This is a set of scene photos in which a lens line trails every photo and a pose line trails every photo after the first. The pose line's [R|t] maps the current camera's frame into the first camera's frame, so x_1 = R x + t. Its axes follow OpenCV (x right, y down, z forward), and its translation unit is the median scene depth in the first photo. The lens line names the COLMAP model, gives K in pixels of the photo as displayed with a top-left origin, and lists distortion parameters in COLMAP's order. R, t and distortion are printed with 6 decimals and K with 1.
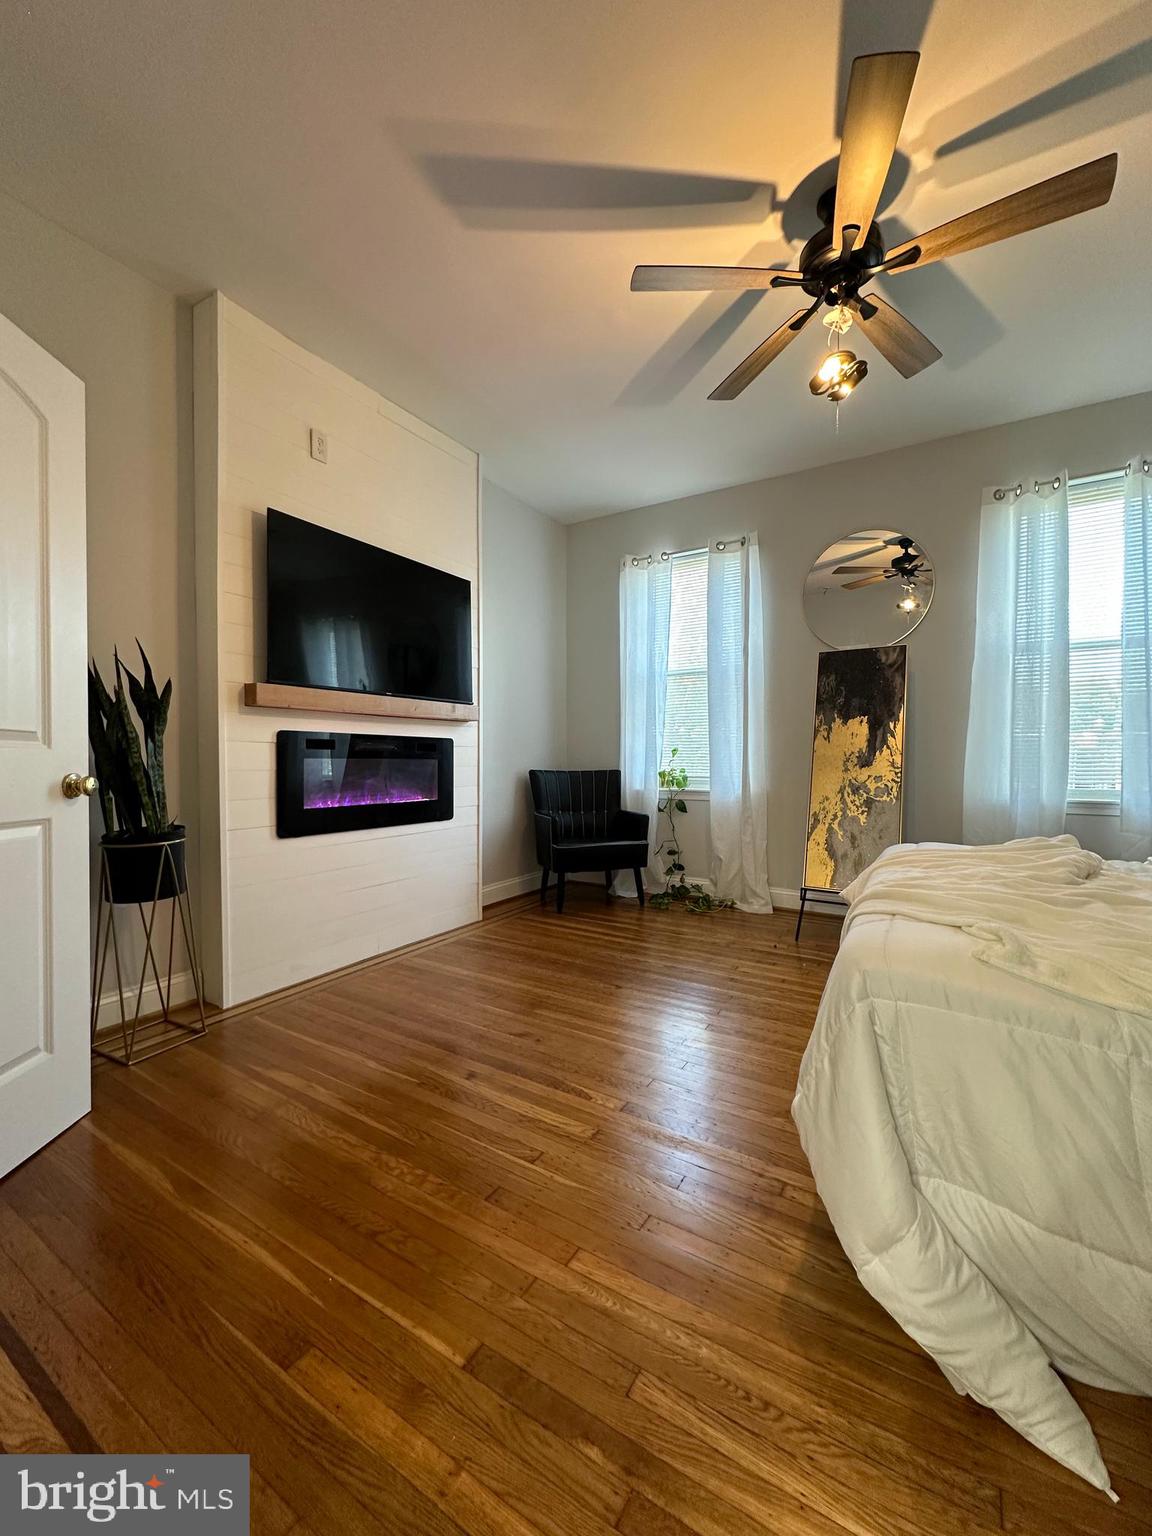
lens RADIAL K [[613.4, 0, 572.8], [0, 613.4, 766.9], [0, 0, 1]] dist [-0.006261, 0.000679]
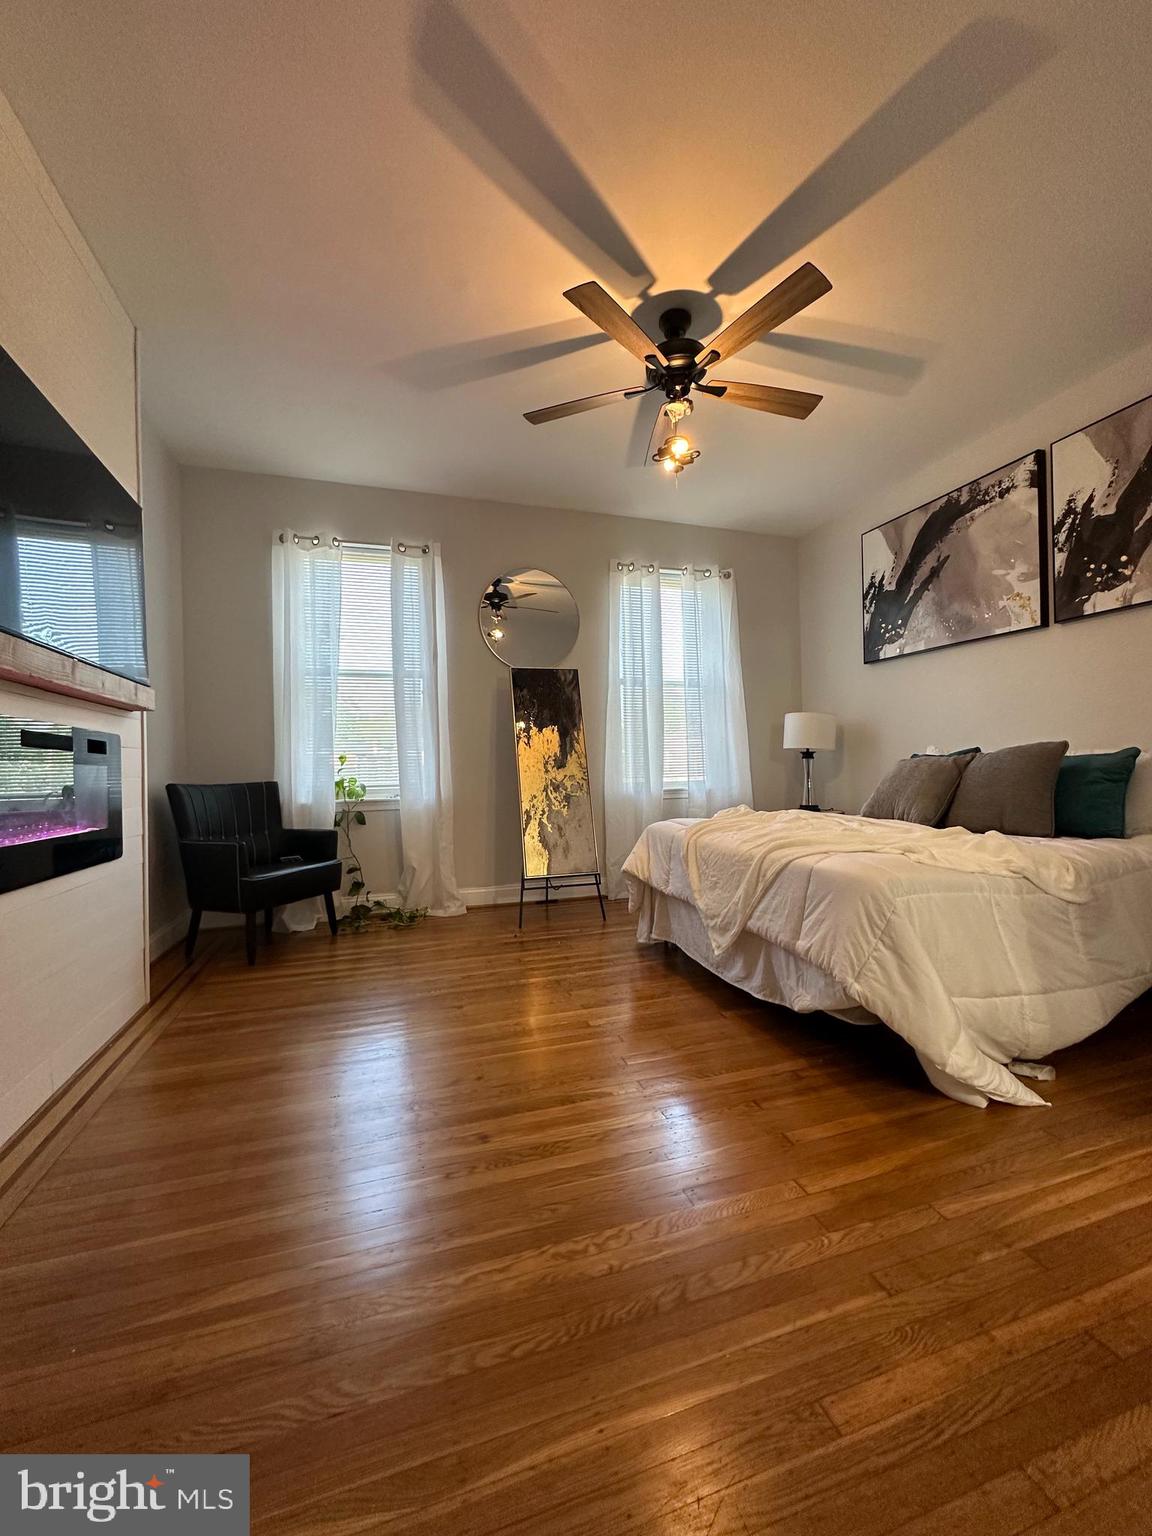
lens RADIAL K [[613.4, 0, 575.4], [0, 613.4, 767.6], [0, 0, 1]] dist [-0.006261, 0.000679]
pose [[0.646778, -0.012707, 0.762573, -0.405042], [0.034802, 0.999311, -0.012865, 0.014740], [-0.761884, 0.034860, 0.646775, 0.208891]]
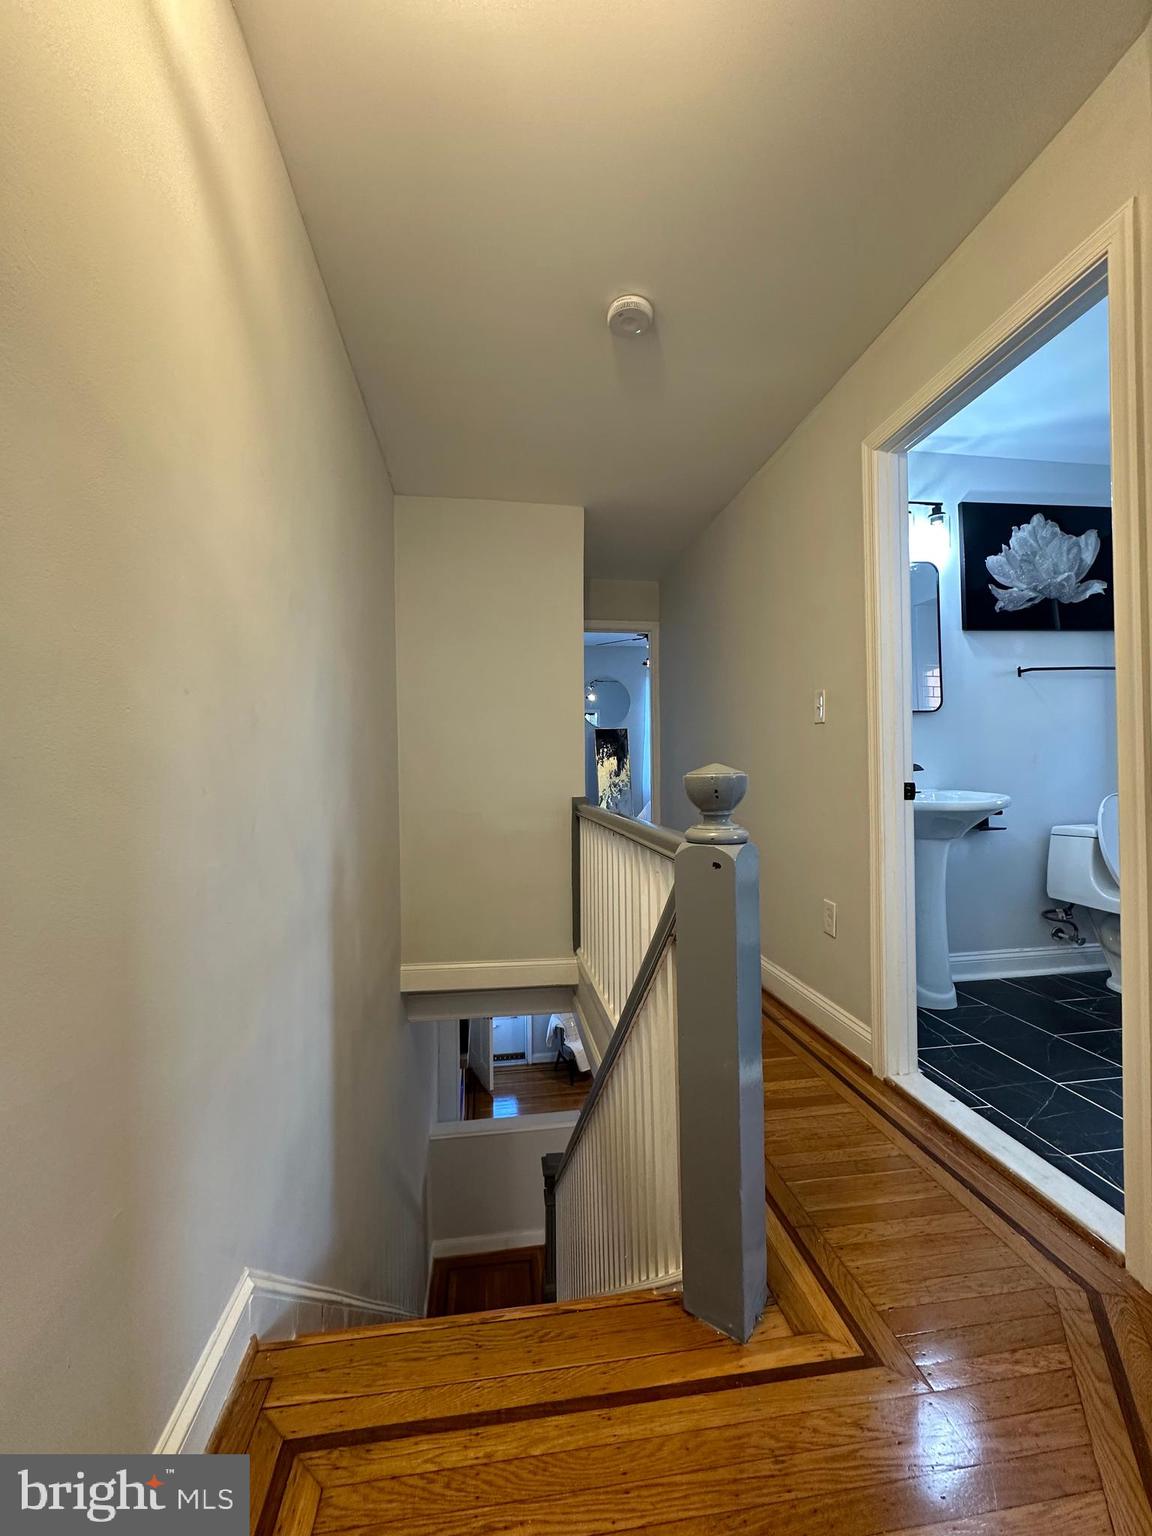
lens RADIAL K [[613.4, 0, 577.4], [0, 613.4, 776.5], [0, 0, 1]] dist [-0.006261, 0.000679]
pose [[0.765964, -0.018046, 0.642630, -1.262107], [0.028684, 0.999570, -0.006121, 0.010082], [-0.642243, 0.023122, 0.766152, -0.823276]]
